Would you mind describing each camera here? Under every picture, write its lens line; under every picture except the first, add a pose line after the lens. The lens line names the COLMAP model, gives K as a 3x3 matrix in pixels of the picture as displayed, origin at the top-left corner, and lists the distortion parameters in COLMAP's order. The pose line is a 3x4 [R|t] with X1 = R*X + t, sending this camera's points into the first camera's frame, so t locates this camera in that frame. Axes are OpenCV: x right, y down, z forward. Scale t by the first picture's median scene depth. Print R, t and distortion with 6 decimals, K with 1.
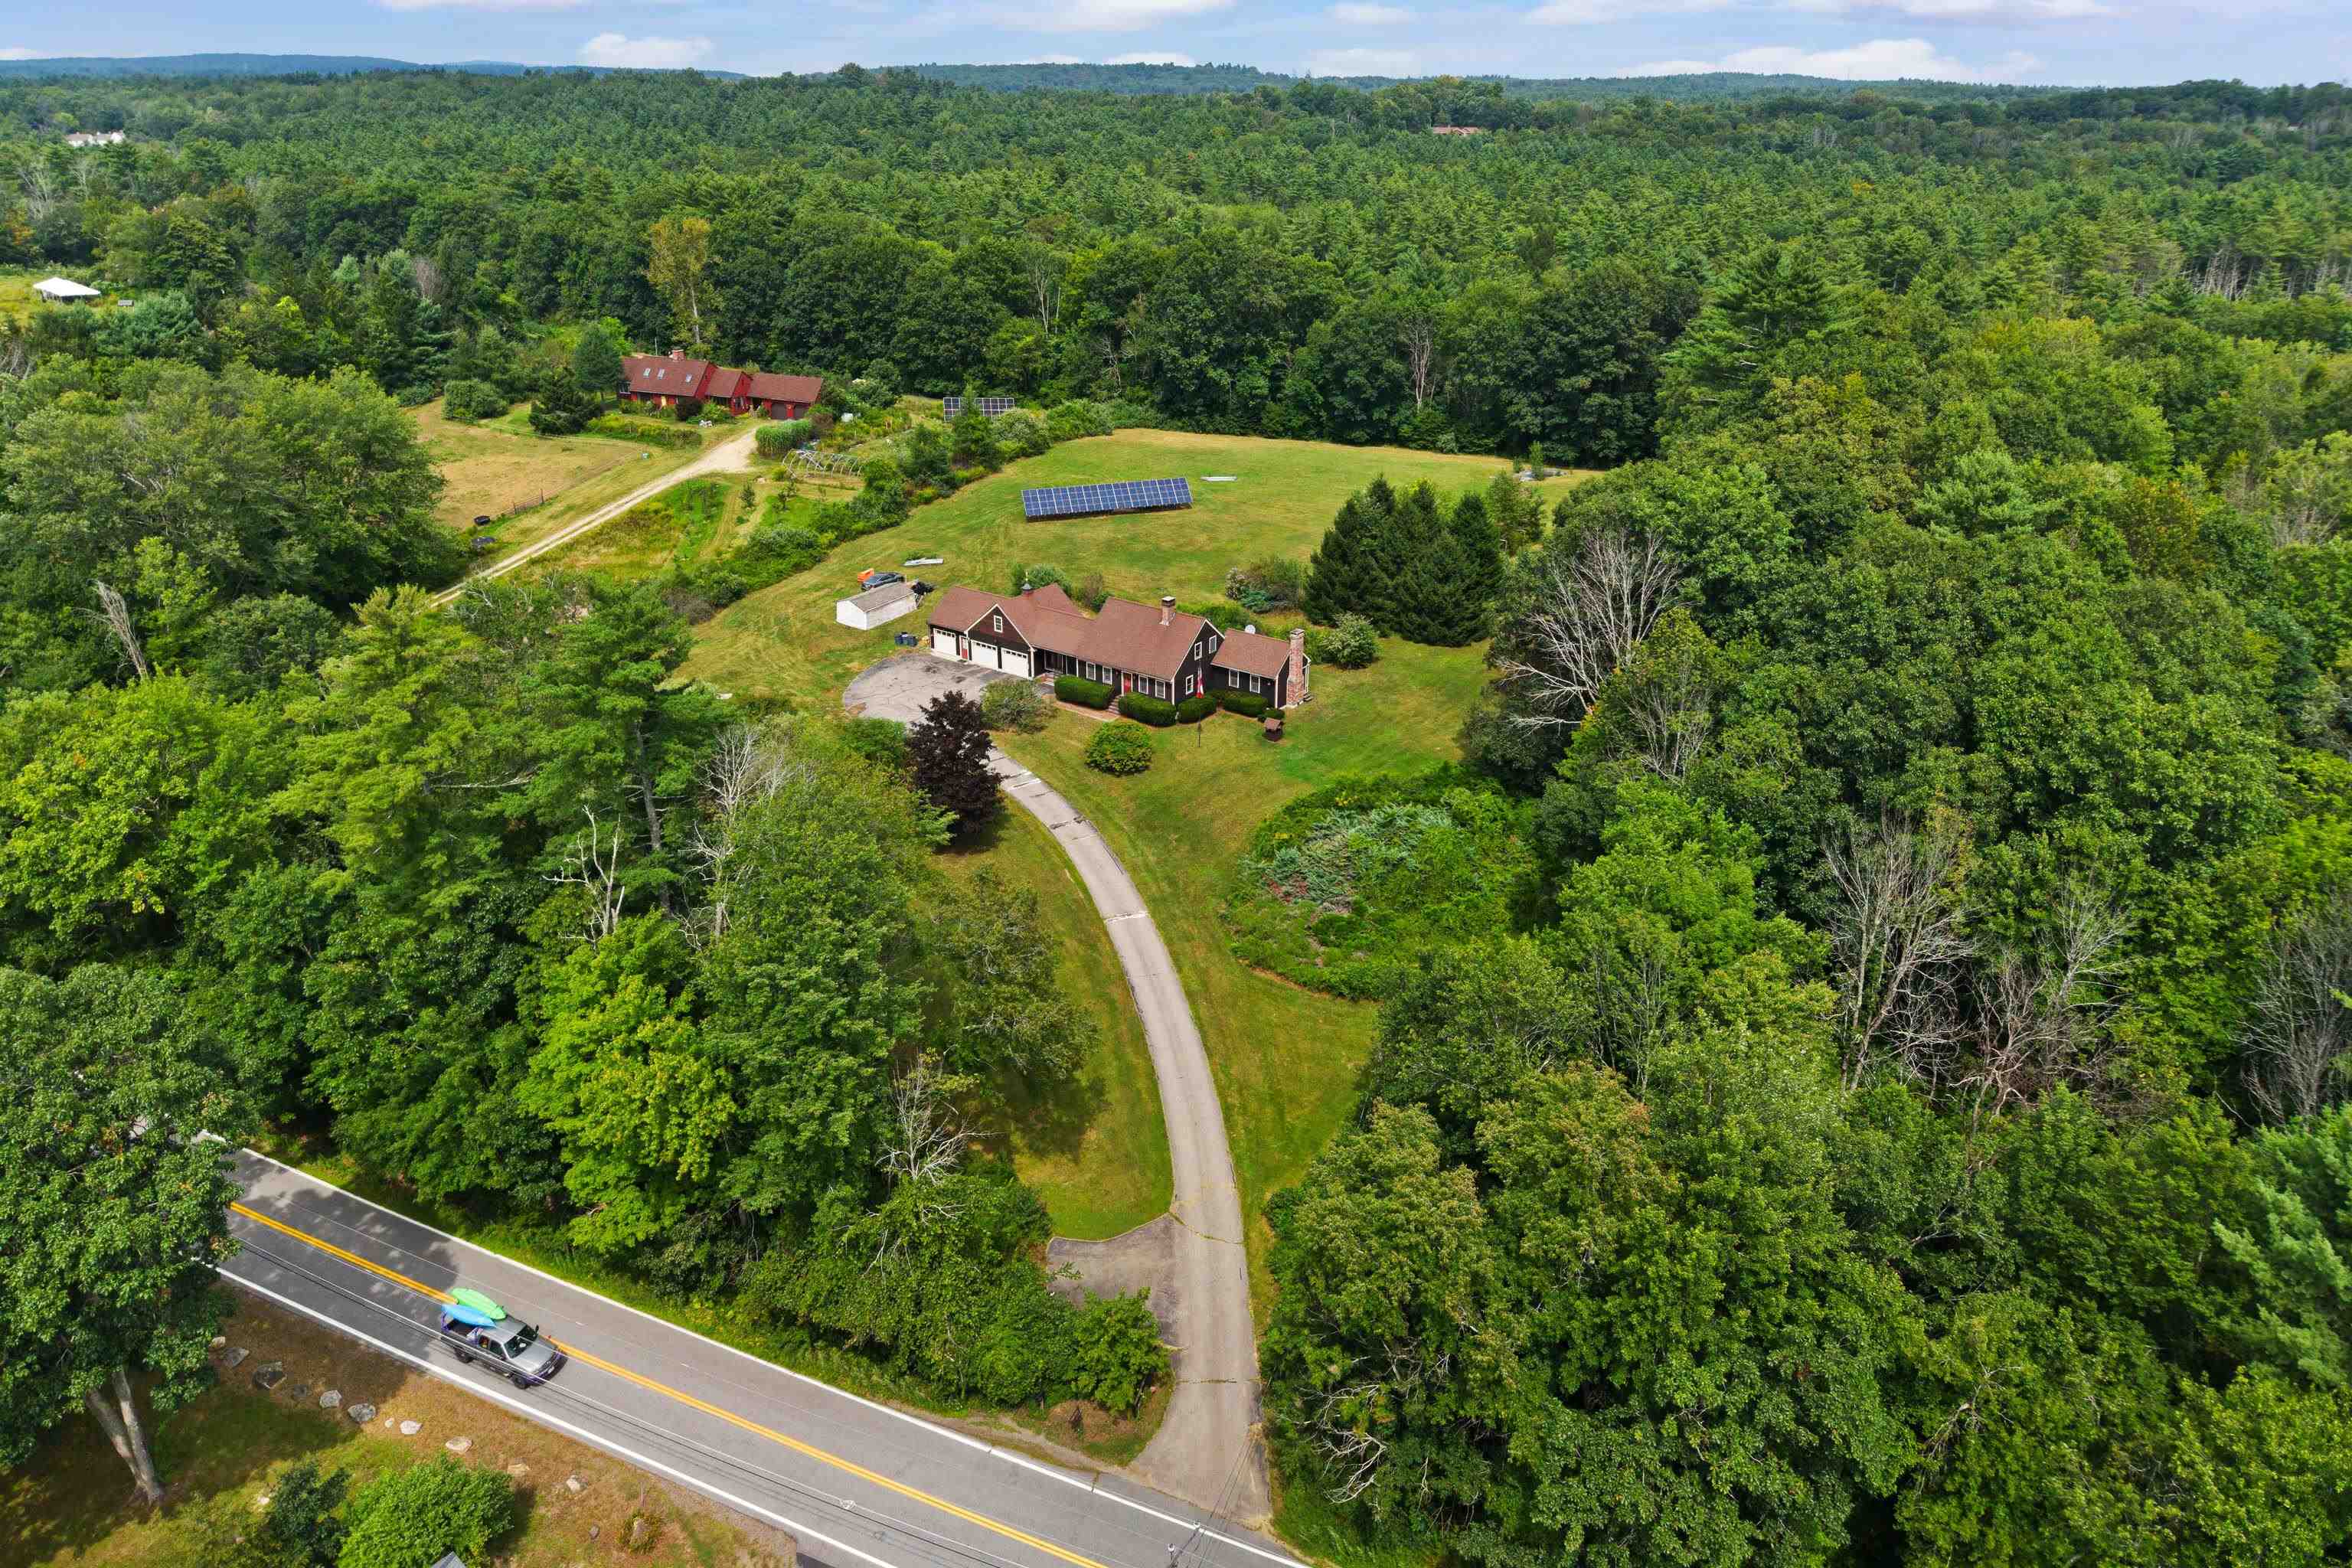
lens RADIAL K [[1574.2, 0, 1173.6], [0, 1574.2, 688.6], [0, 0, 1]] dist [0.074119, -0.149526]
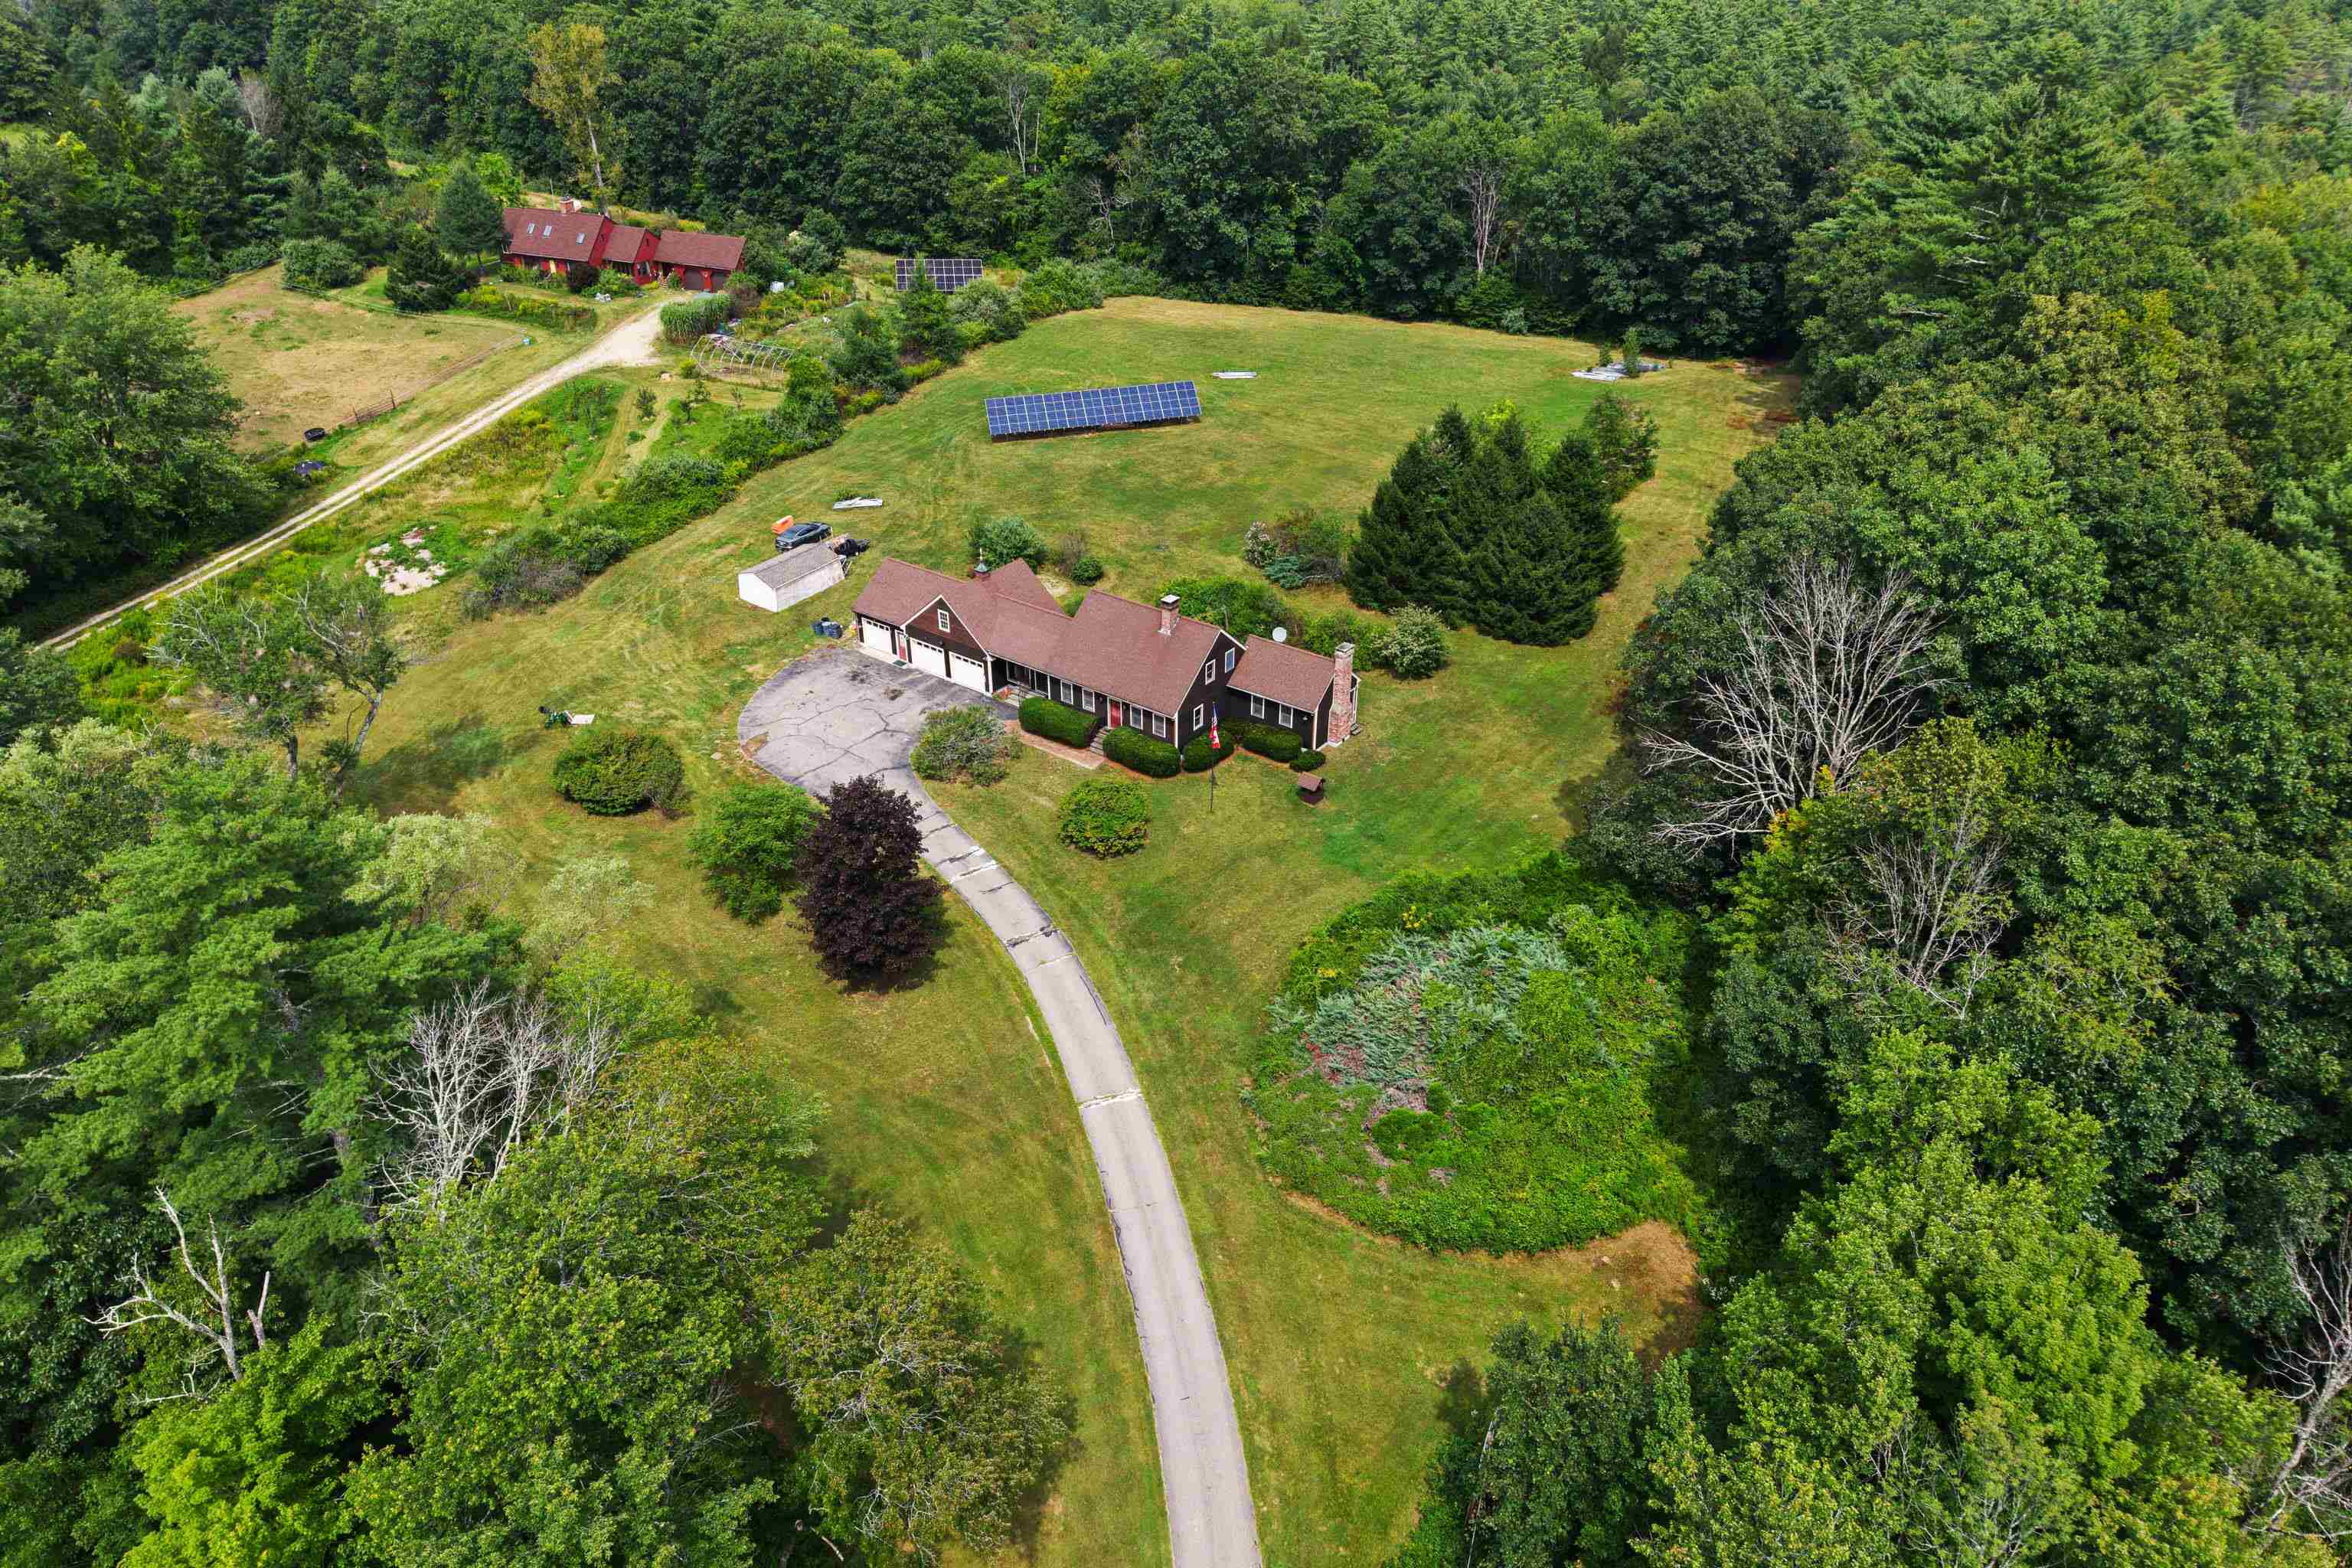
lens RADIAL K [[1575.5, 0, 1176.0], [0, 1575.5, 784.0], [0, 0, 1]] dist [0.027726, -0.029232]
pose [[0.999999, 0.000783, -0.001161, 0.000344], [-0.000575, 0.985620, 0.168978, -0.076126], [0.001277, -0.168977, 0.985619, 0.205570]]
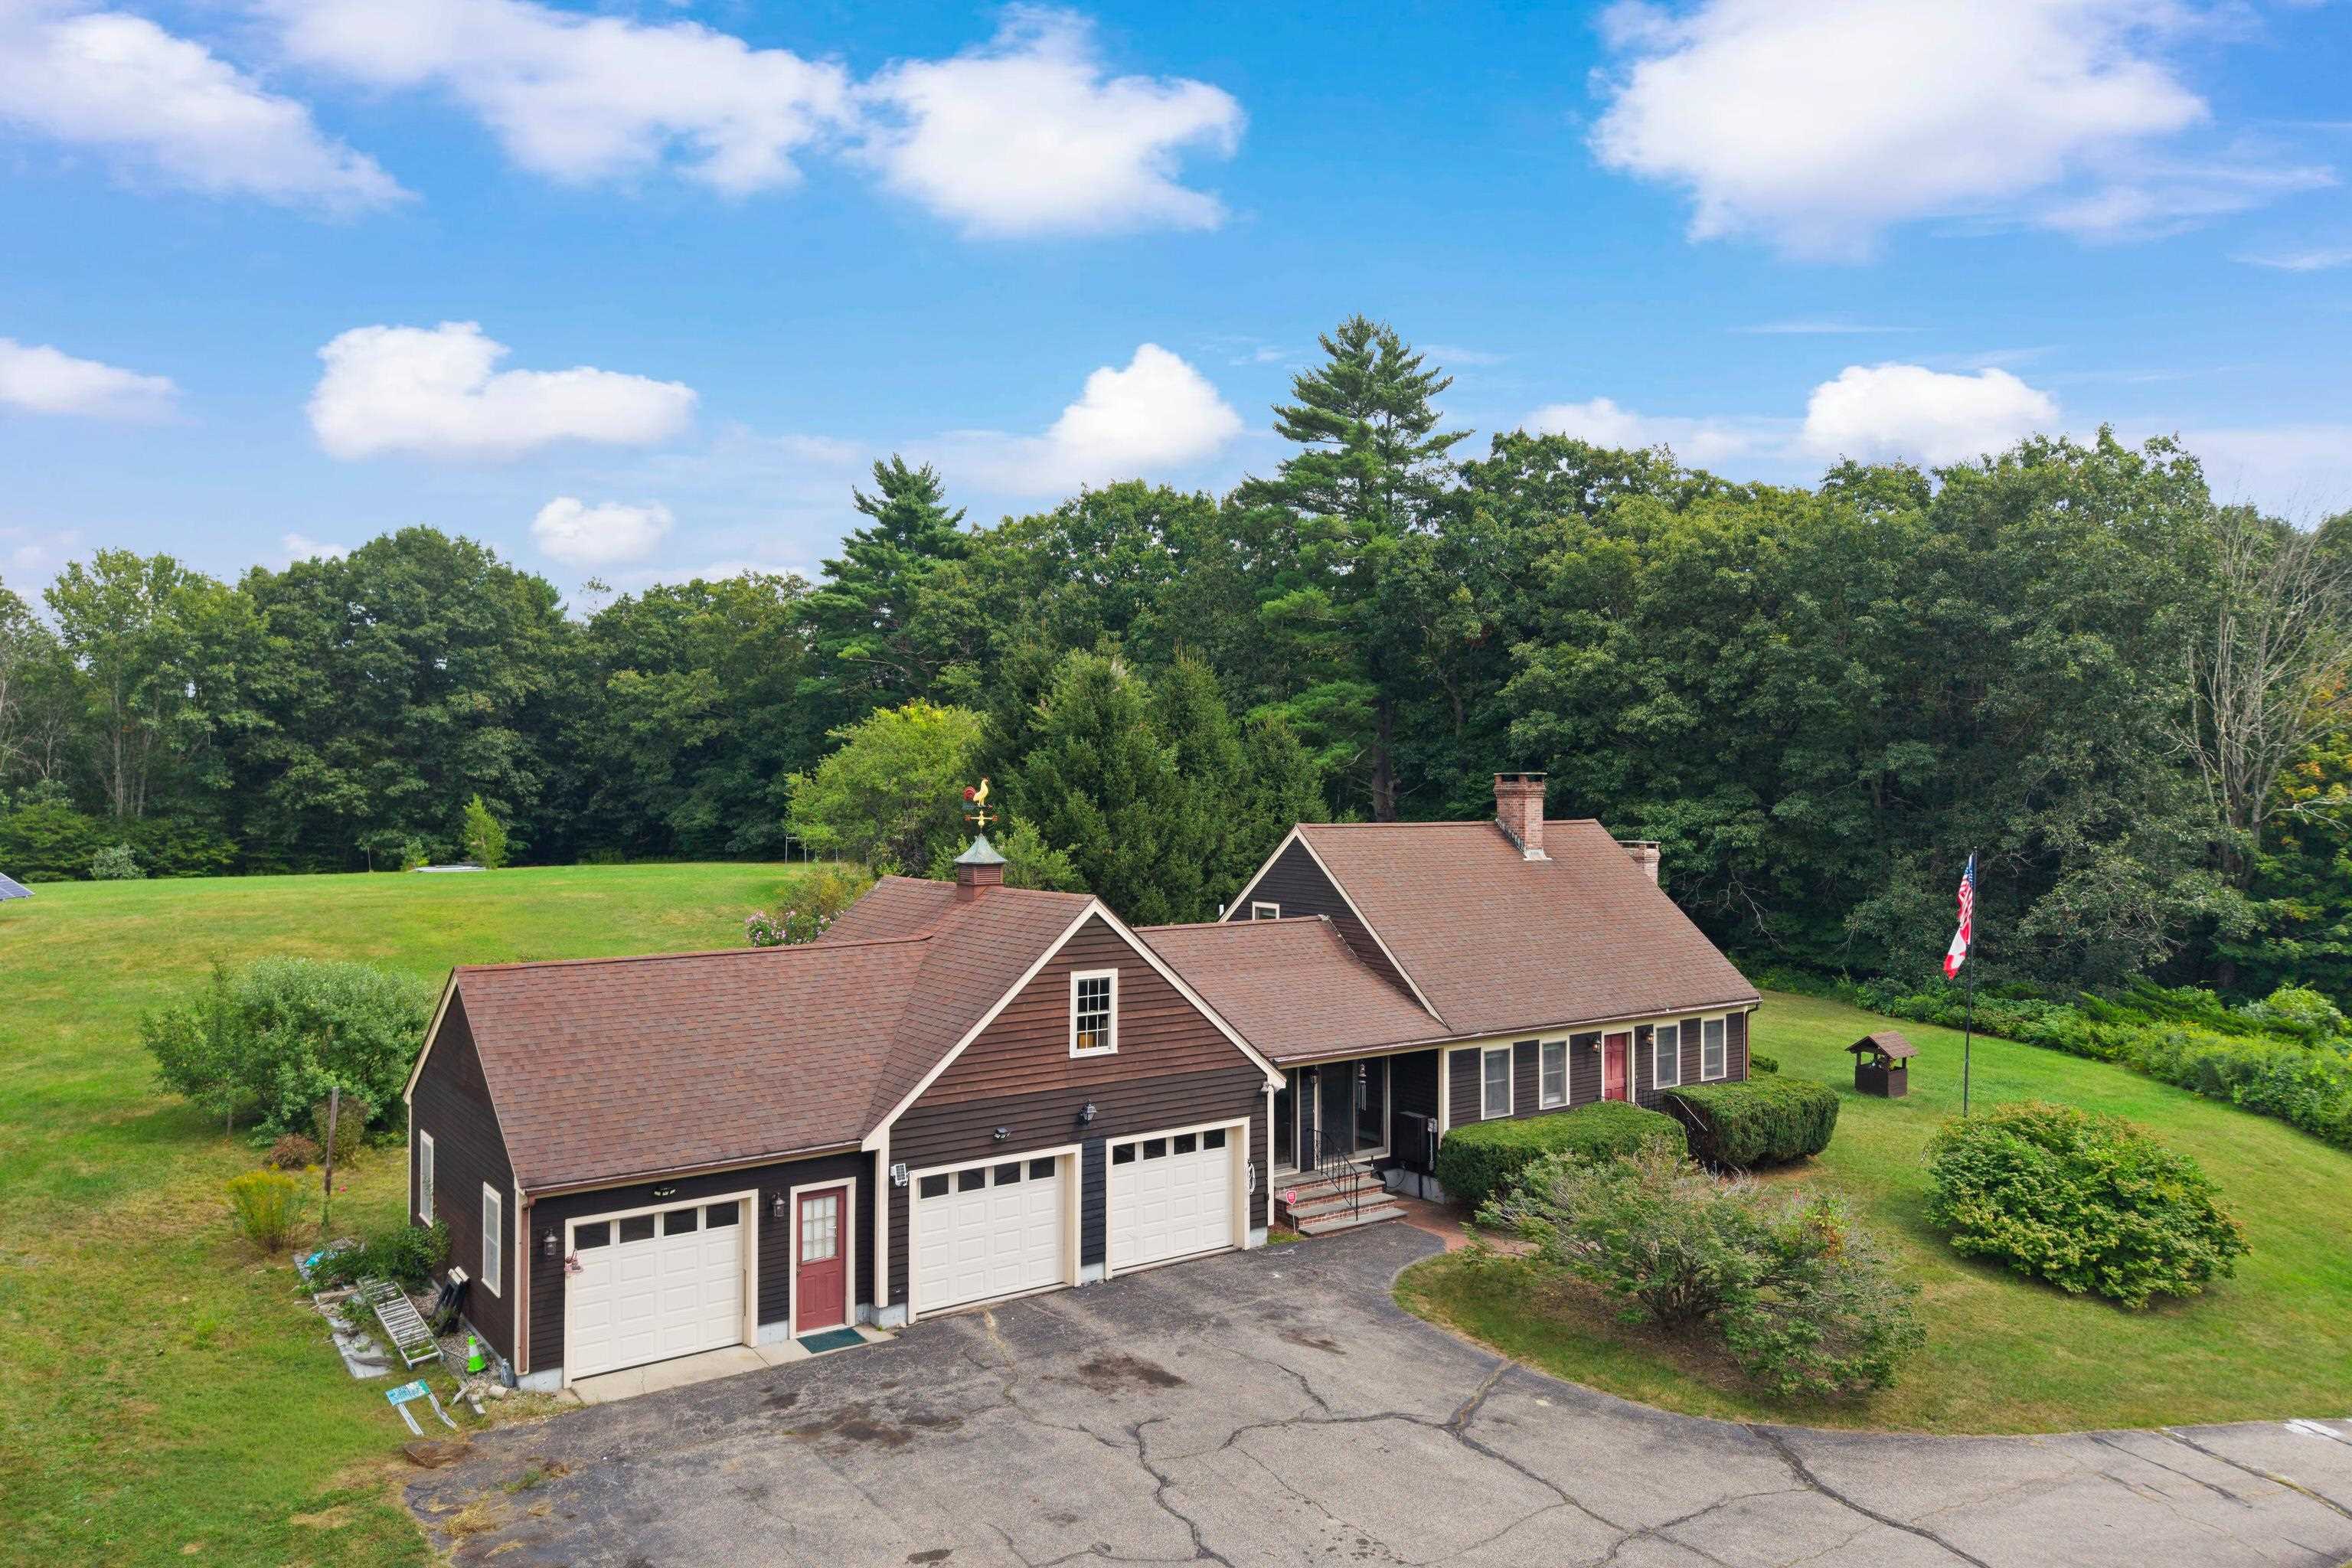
lens RADIAL K [[1580.8, 0, 1178.1], [0, 1580.8, 749.7], [0, 0, 1]] dist [0.039693, -0.049567]
pose [[0.283924, 0.023992, 0.958547, -0.242859], [0.332625, 0.935143, -0.121931, -0.036625], [-0.899304, 0.353456, 0.257529, 0.776617]]
